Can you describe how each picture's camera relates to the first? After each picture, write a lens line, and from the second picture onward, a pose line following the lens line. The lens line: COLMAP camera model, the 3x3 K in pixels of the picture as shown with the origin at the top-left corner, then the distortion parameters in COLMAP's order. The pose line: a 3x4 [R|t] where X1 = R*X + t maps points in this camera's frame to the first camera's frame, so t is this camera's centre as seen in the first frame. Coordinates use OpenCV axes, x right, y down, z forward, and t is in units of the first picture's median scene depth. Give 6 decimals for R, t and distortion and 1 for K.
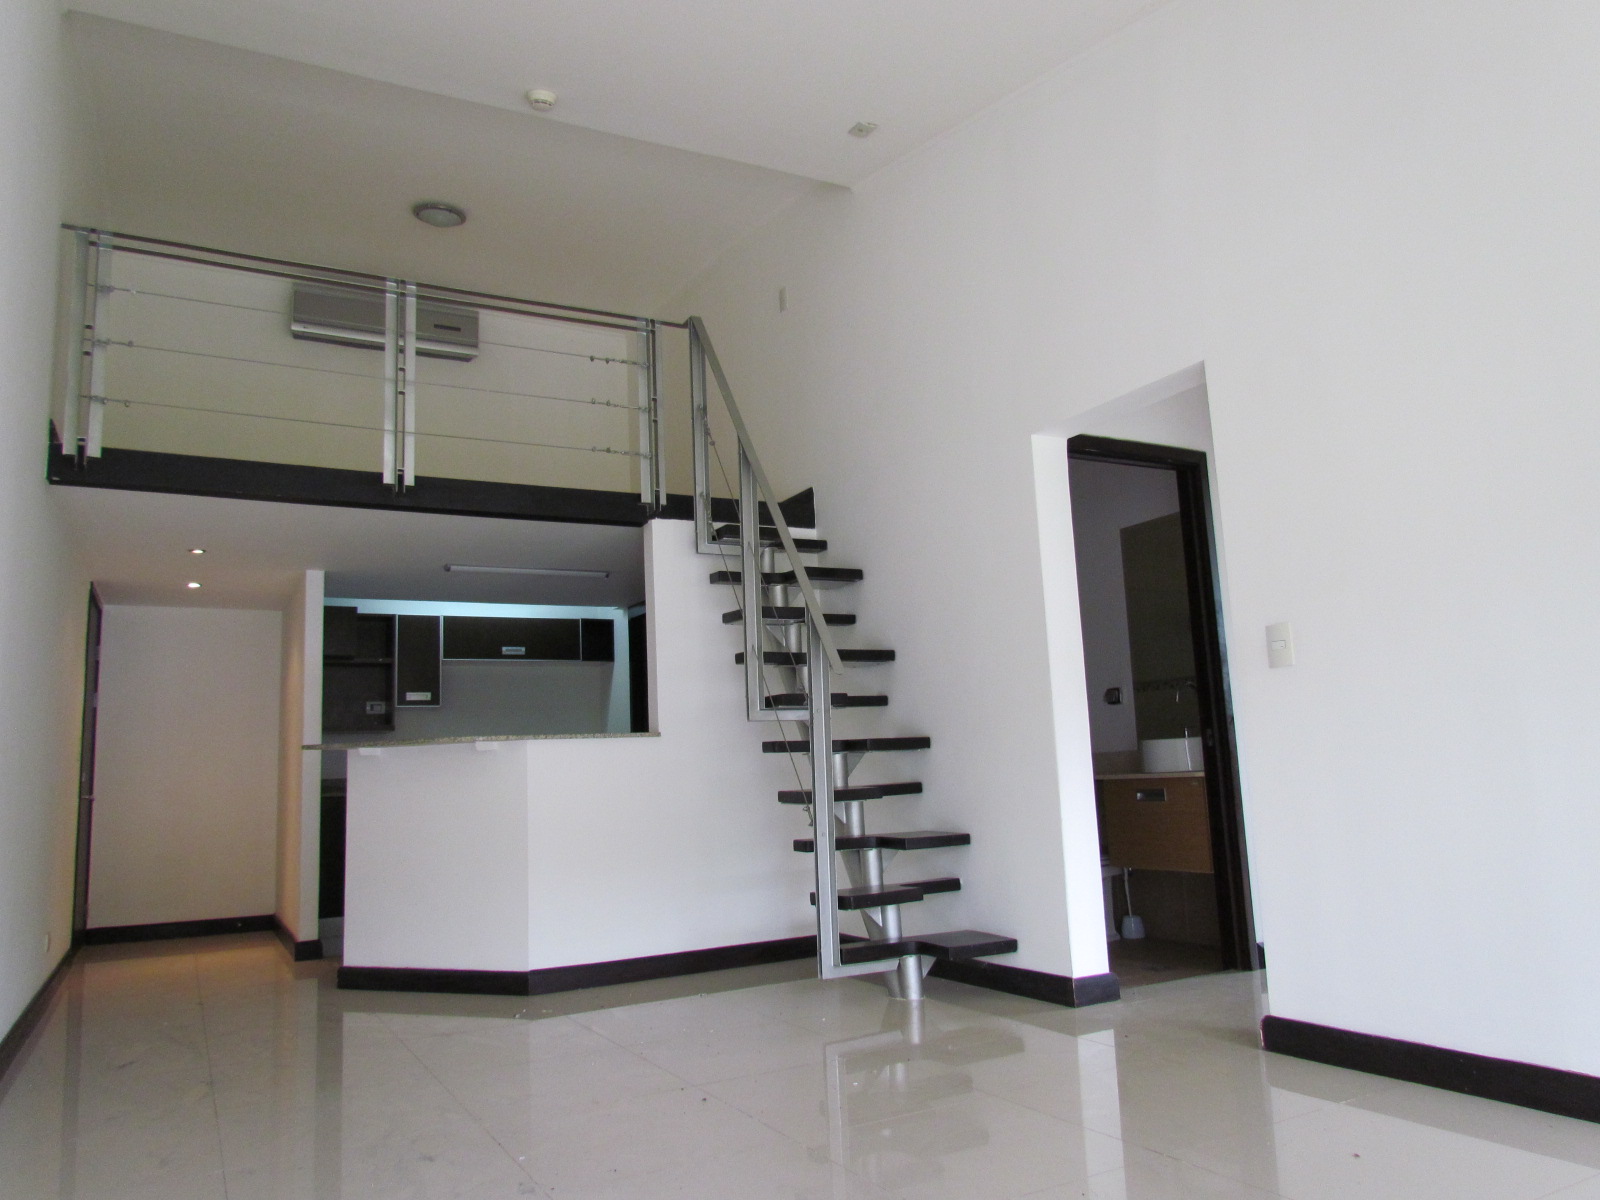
lens RADIAL K [[1143.7, 0, 795.4], [0, 1143.7, 602.6], [0, 0, 1]] dist [-0.003268, 0.001268]
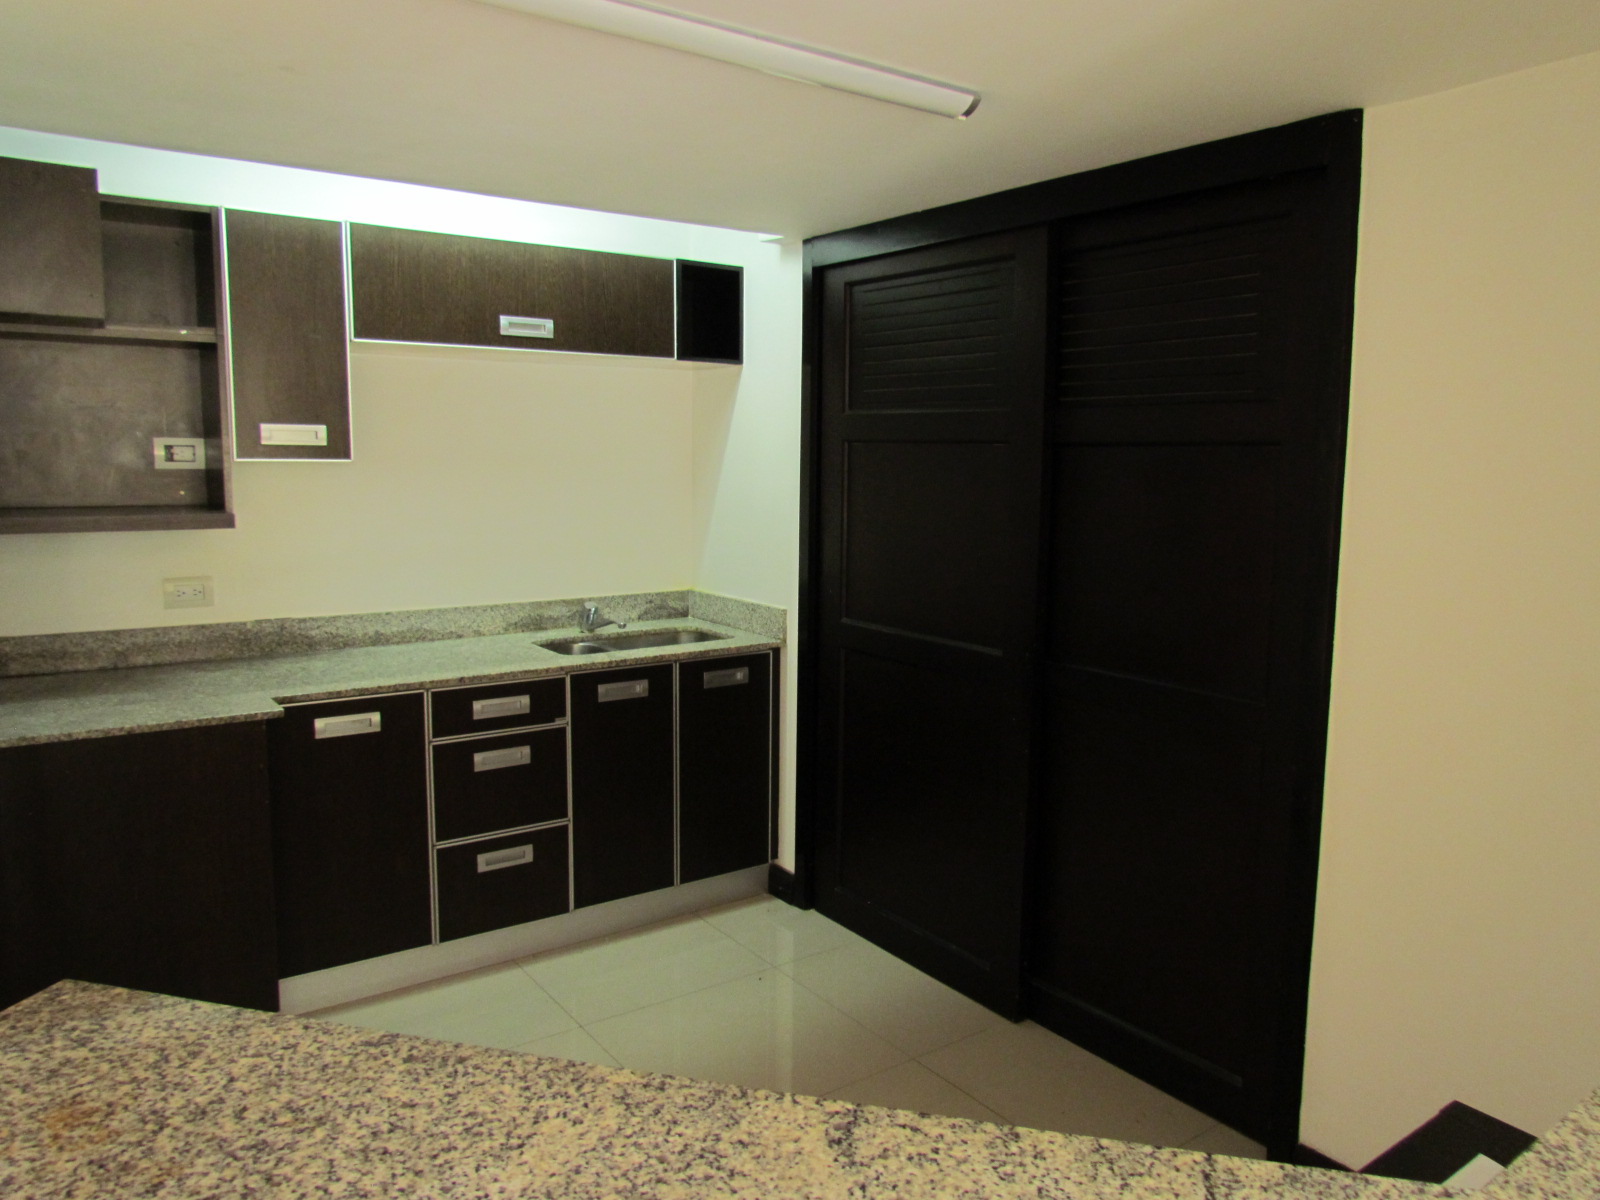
lens RADIAL K [[1143.7, 0, 807.0], [0, 1143.7, 595.3], [0, 0, 1]] dist [-0.003268, 0.001268]
pose [[0.989209, 0.051374, 0.137206, -0.205282], [-0.089580, 0.953141, 0.288958, 0.006151], [-0.115932, -0.298131, 0.947459, 0.588497]]
